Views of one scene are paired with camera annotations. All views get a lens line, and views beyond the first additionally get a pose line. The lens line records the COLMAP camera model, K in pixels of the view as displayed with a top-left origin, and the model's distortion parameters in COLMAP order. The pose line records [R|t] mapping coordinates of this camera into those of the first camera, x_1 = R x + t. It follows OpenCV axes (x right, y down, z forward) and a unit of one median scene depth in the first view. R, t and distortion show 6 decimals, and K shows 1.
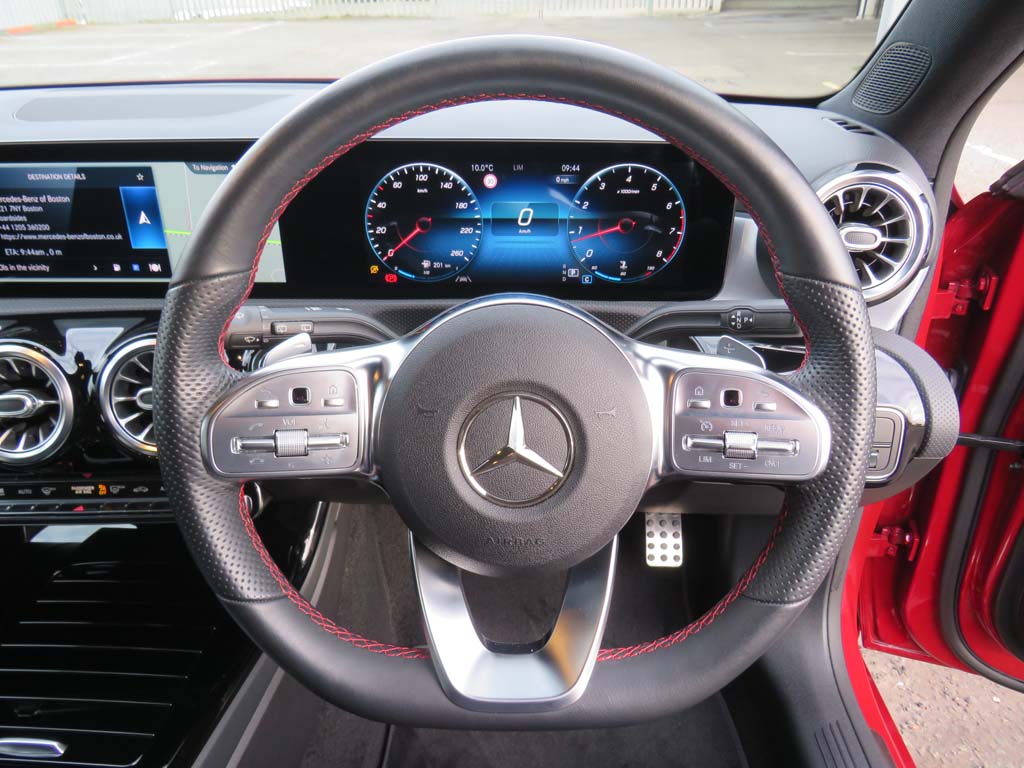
lens RADIAL K [[733.3, 0, 512.0], [0, 733.3, 384.0], [0, 0, 1]] dist [-0.015215, -0.006918]
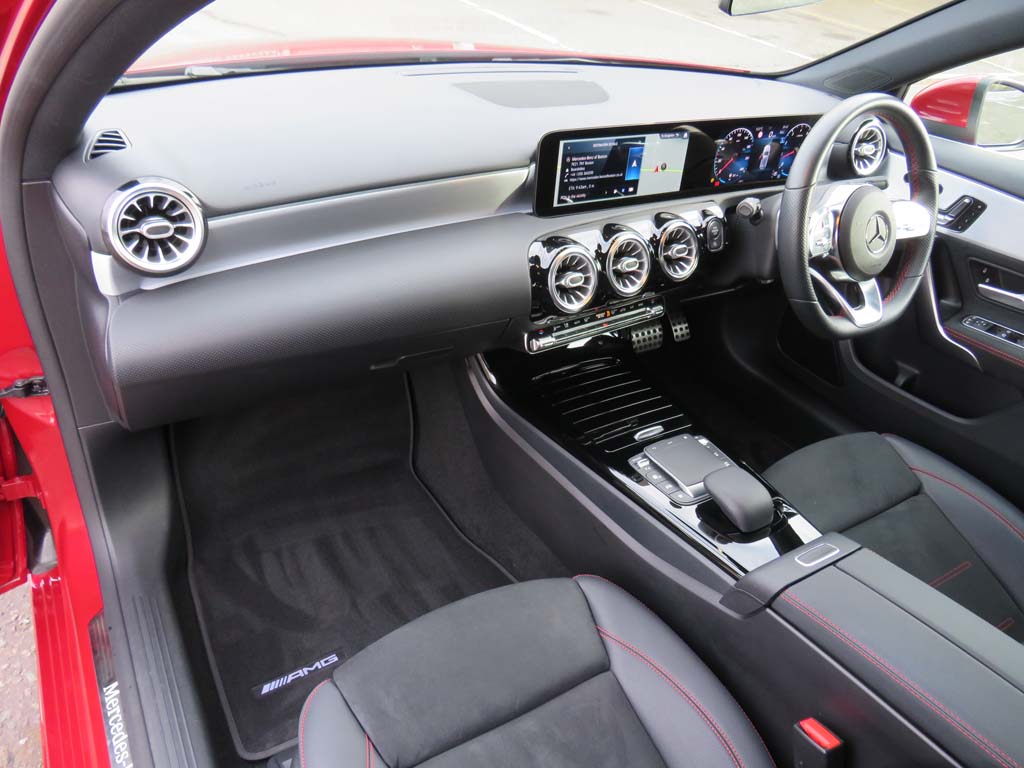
lens RADIAL K [[733.3, 0, 512.0], [0, 733.3, 384.0], [0, 0, 1]] dist [-0.015215, -0.006918]
pose [[0.832241, -0.232182, 0.503455, -1.901288], [0.166143, 0.970796, 0.173064, -0.049896], [-0.528935, -0.060385, 0.846511, -0.511947]]
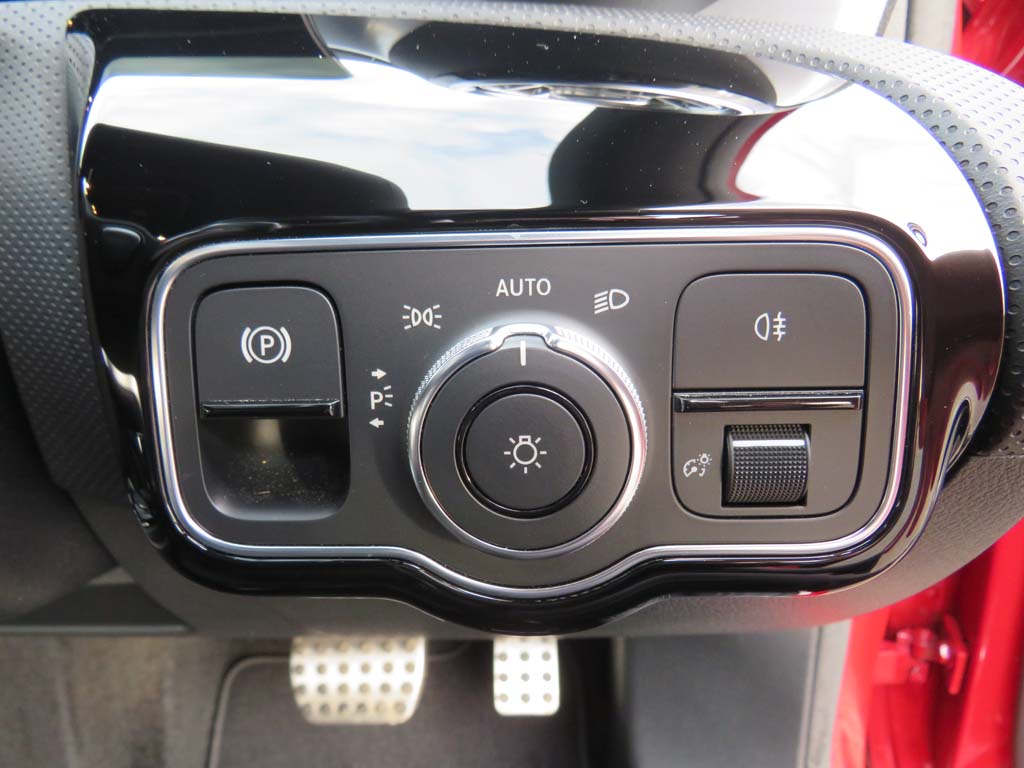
lens RADIAL K [[733.3, 0, 512.0], [0, 733.3, 384.0], [0, 0, 1]] dist [-0.015215, -0.006918]
pose [[0.999047, -0.043003, -0.007465, 0.387214], [0.041977, 0.993531, -0.105514, 0.092905], [0.011954, 0.105100, 0.994390, 0.725576]]
